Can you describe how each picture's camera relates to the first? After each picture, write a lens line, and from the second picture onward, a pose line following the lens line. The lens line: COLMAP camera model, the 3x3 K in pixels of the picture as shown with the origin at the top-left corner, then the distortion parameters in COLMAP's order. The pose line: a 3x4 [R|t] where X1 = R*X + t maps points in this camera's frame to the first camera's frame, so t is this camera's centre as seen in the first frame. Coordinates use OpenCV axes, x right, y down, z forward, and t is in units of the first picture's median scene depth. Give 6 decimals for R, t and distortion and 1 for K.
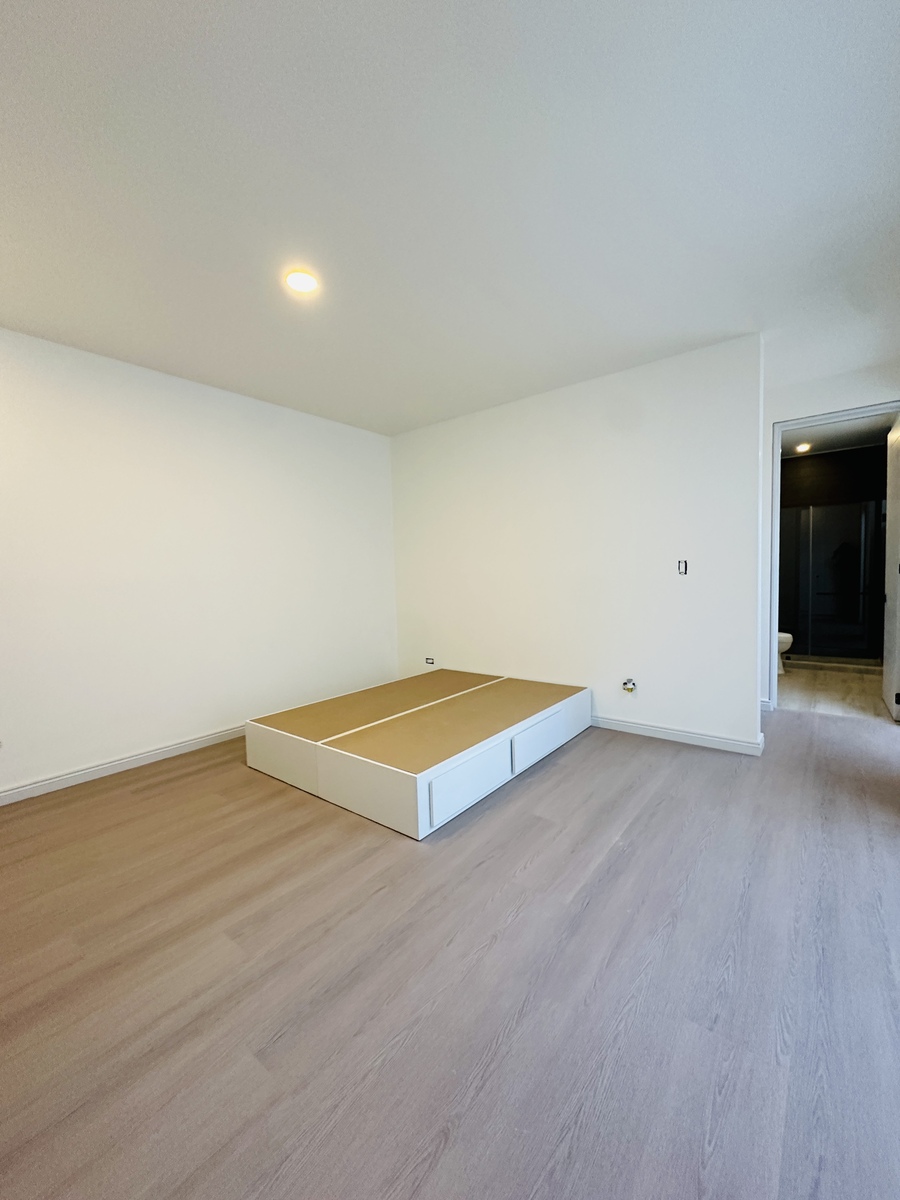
lens RADIAL K [[477.8, 0, 456.8], [0, 477.8, 600.2], [0, 0, 1]] dist [-0.003142, 0.000458]
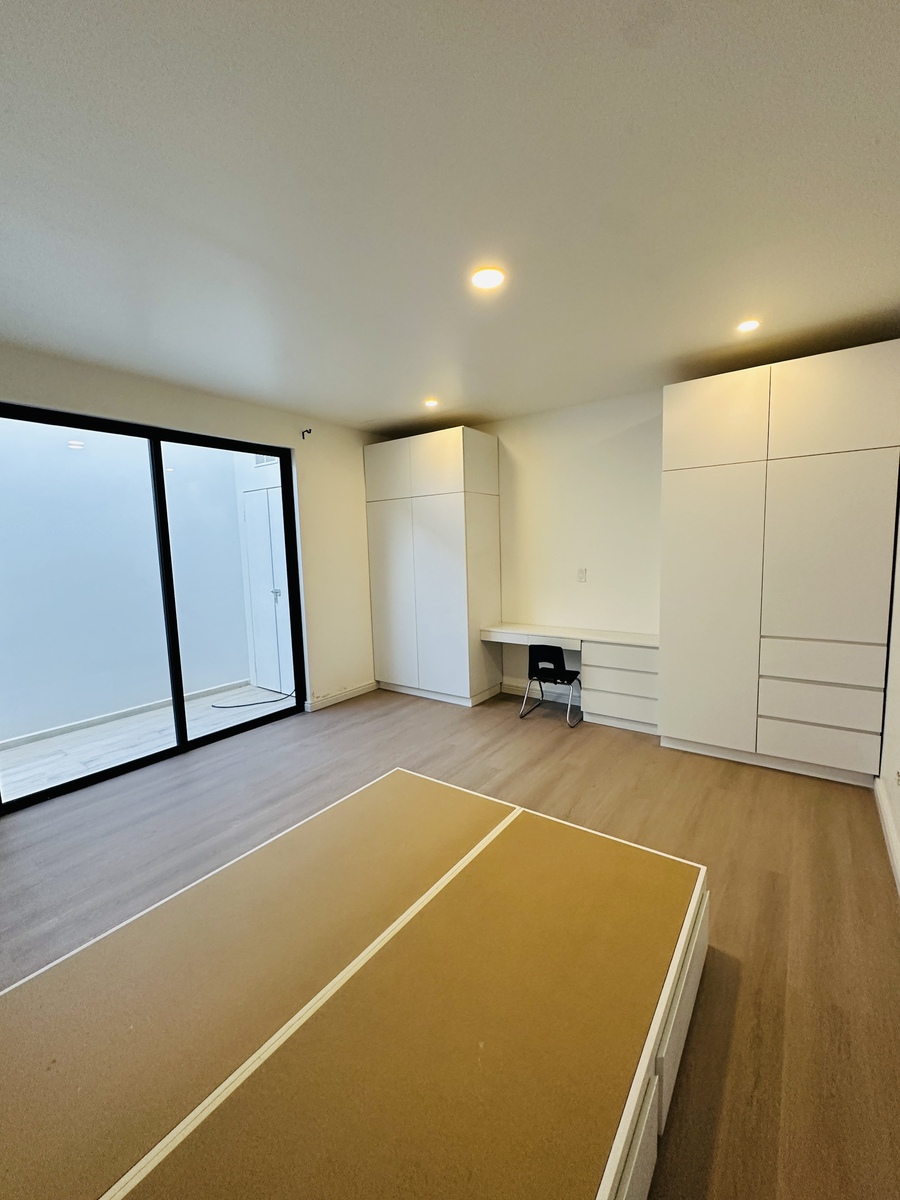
lens RADIAL K [[477.8, 0, 450.6], [0, 477.8, 602.5], [0, 0, 1]] dist [-0.003142, 0.000458]
pose [[-0.998303, 0.056172, -0.015370, -0.276135], [0.053115, 0.986450, 0.155225, -0.247170], [0.023881, 0.154145, -0.987760, 2.566962]]
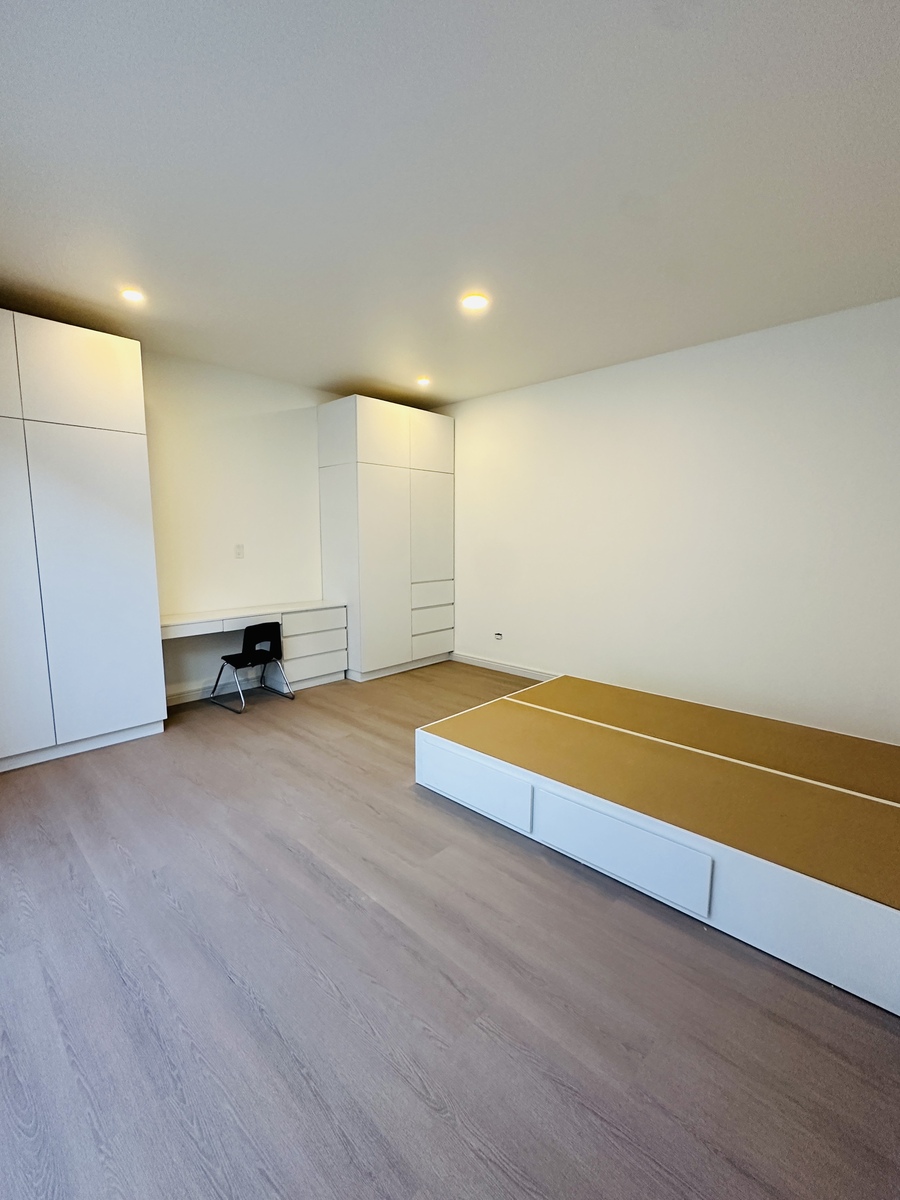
lens RADIAL K [[517.9, 0, 454.3], [0, 517.9, 599.4], [0, 0, 1]] dist [-0.002929, -0.000076]
pose [[-0.094789, 0.152636, -0.983726, 1.369587], [-0.051874, 0.986076, 0.157999, -0.190307], [0.994145, 0.066006, -0.085552, 1.444313]]
